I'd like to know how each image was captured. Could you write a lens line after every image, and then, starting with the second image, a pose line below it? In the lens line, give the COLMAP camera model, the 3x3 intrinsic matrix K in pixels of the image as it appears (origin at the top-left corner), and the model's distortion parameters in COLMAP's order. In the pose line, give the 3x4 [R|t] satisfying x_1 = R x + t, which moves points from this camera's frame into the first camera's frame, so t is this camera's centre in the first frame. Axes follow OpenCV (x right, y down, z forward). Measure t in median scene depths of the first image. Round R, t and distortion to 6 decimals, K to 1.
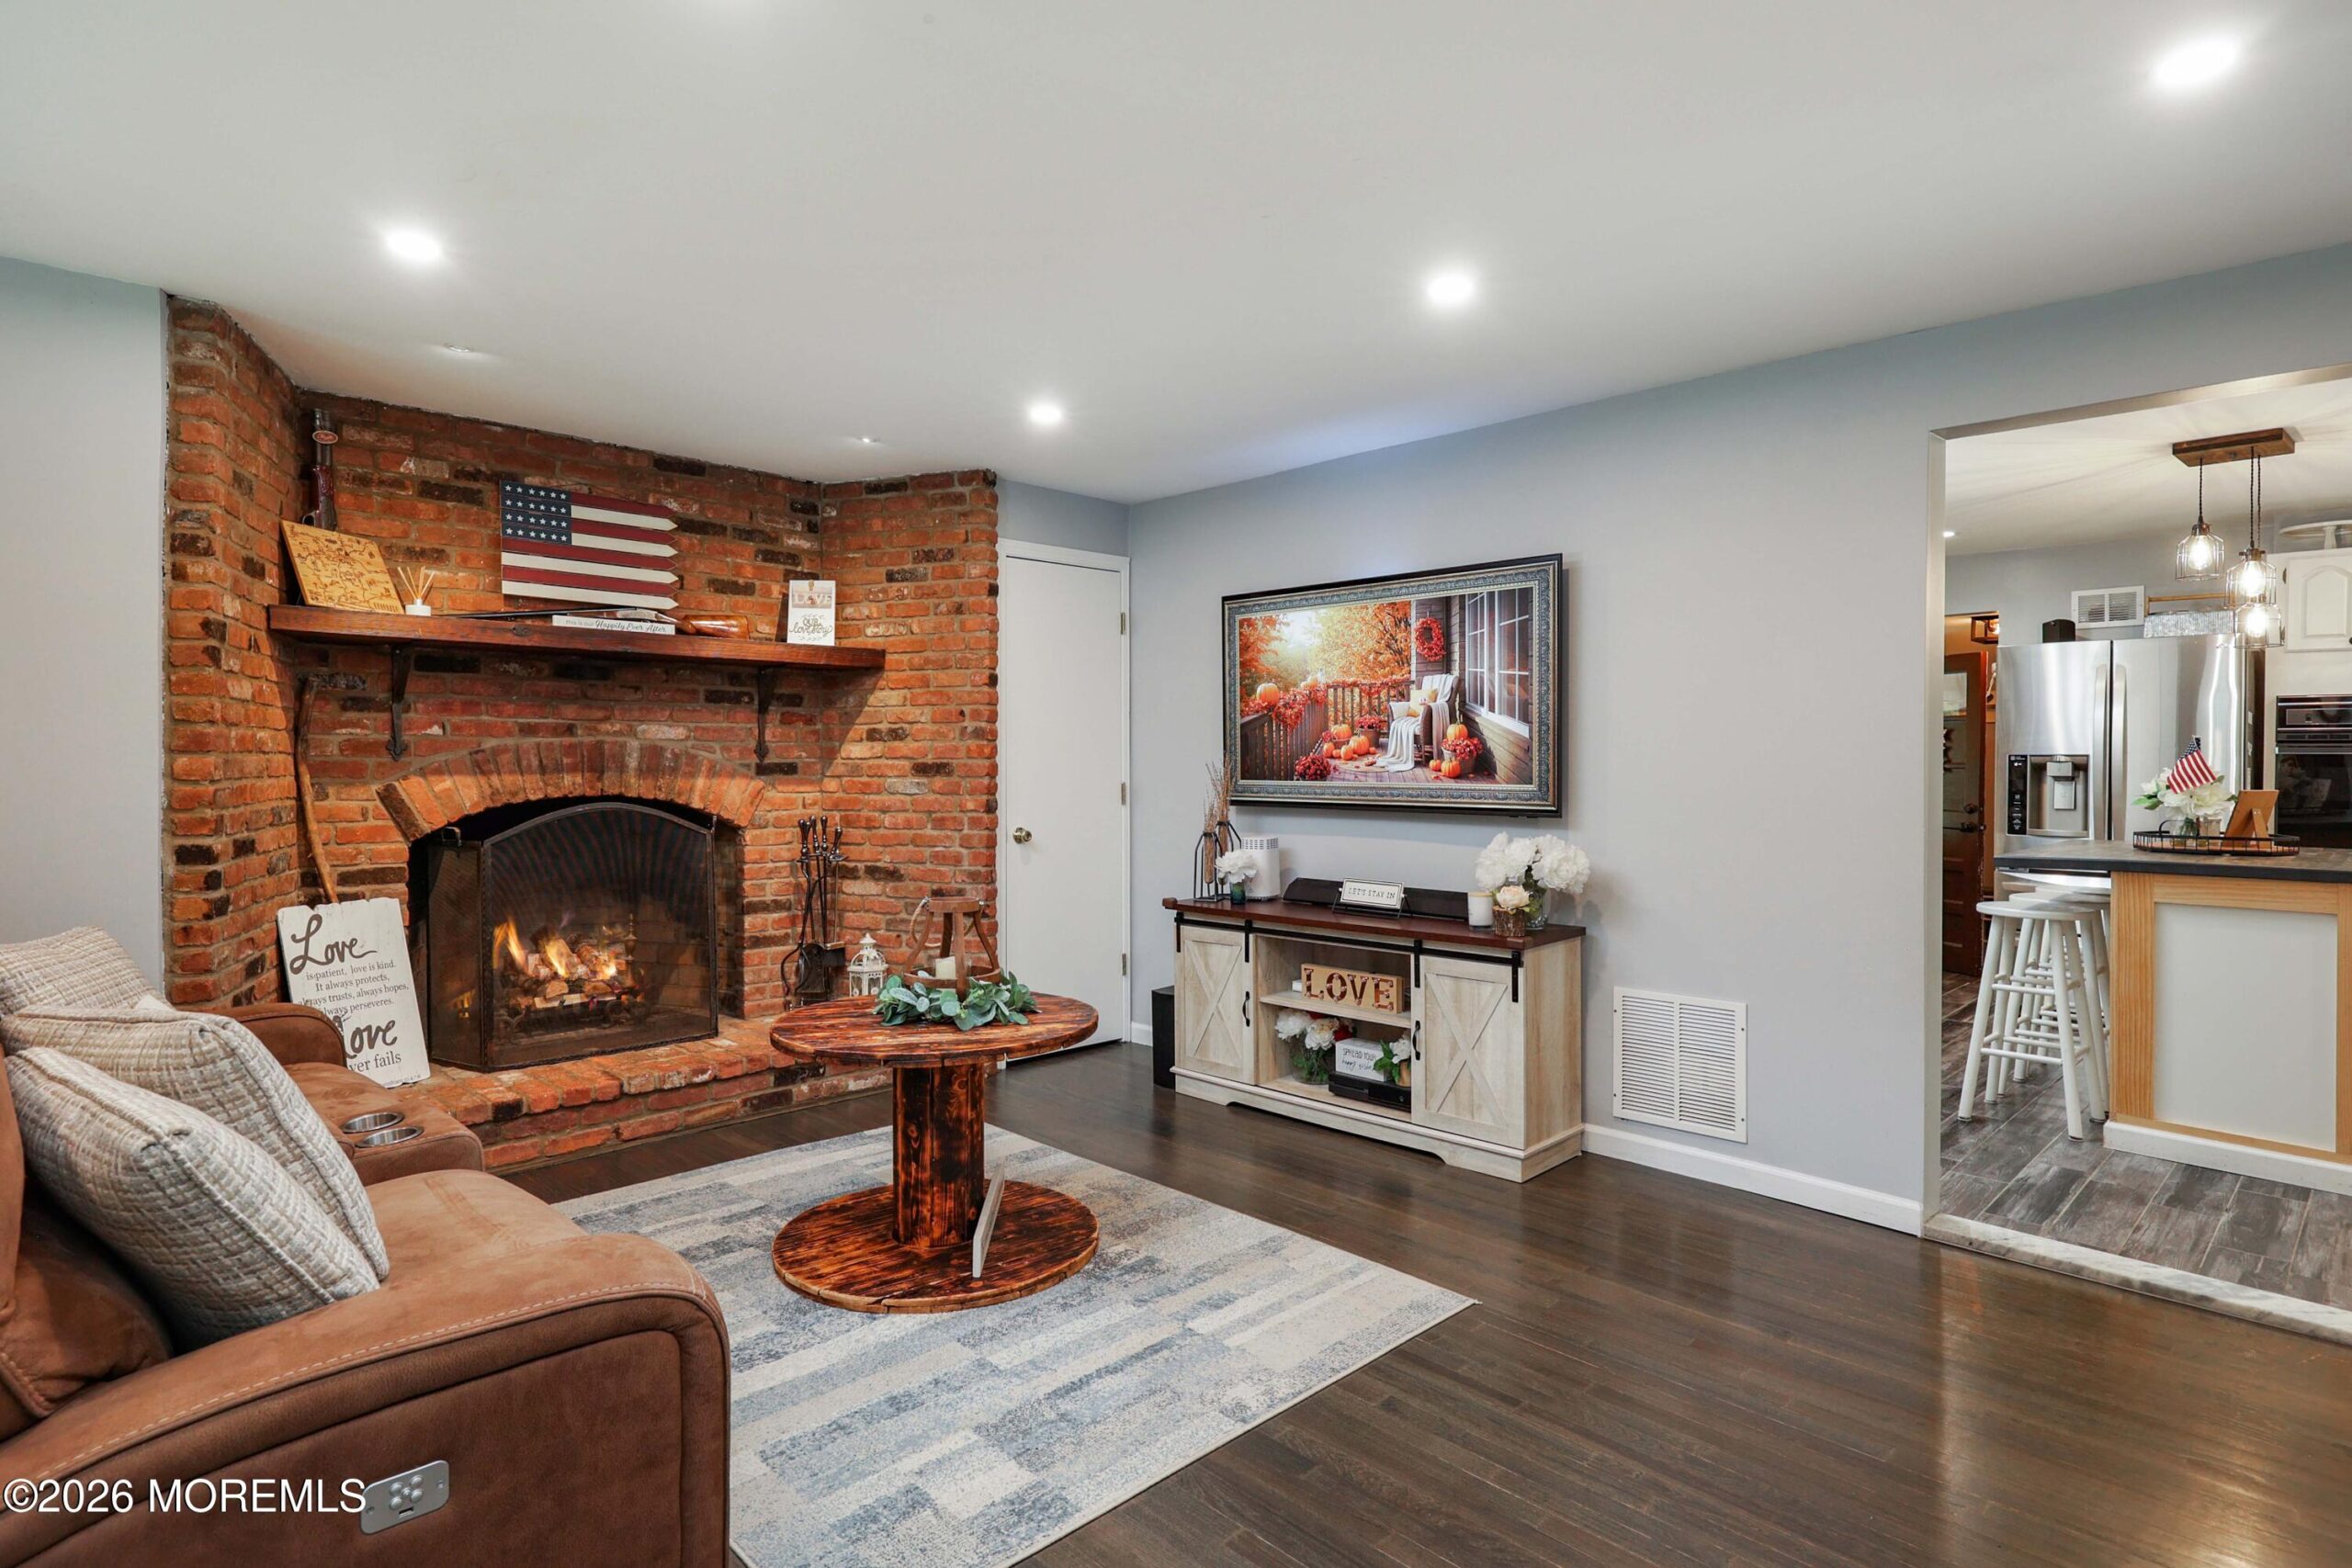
lens RADIAL K [[1235.5, 0, 1182.0], [0, 1235.5, 773.3], [0, 0, 1]] dist [0.000258, 0.000460]
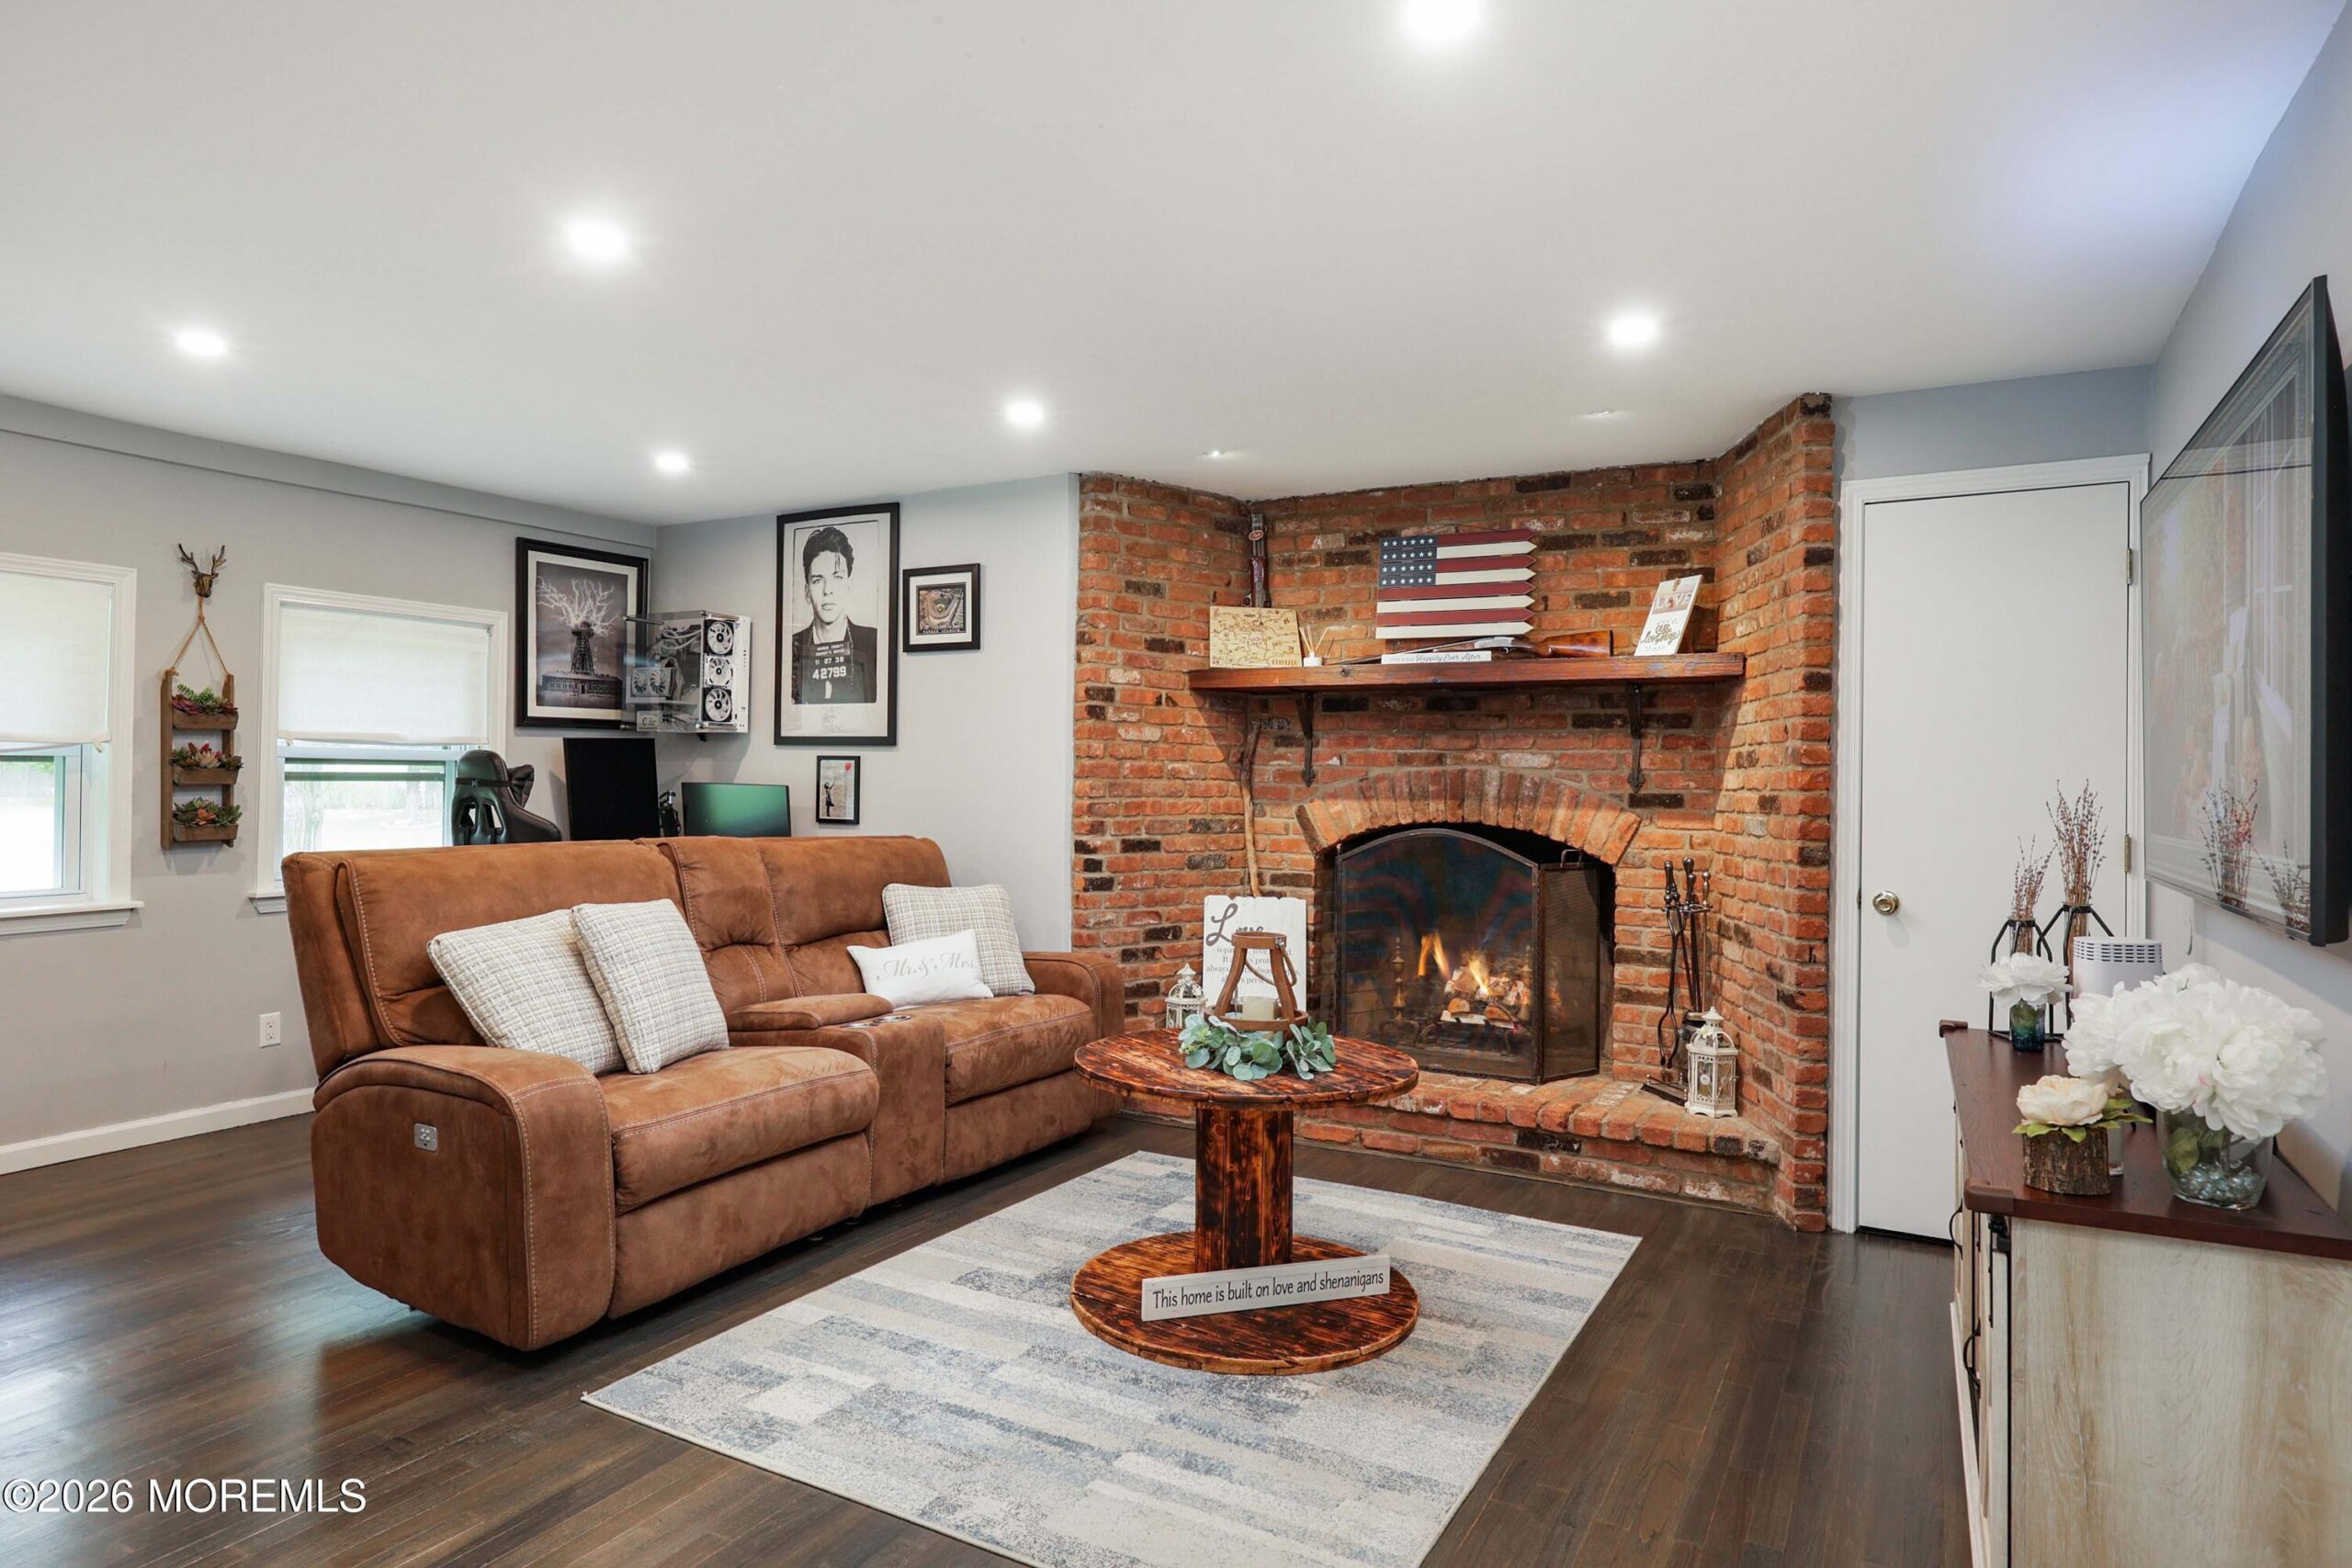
lens RADIAL K [[1341.8, 0, 1179.4], [0, 1341.8, 779.7], [0, 0, 1]] dist [-0.001252, -0.000197]
pose [[0.273086, 0.000187, -0.961990, 0.574009], [-0.024166, 0.999686, -0.006666, -0.004904], [0.961686, 0.025068, 0.273004, 0.495359]]
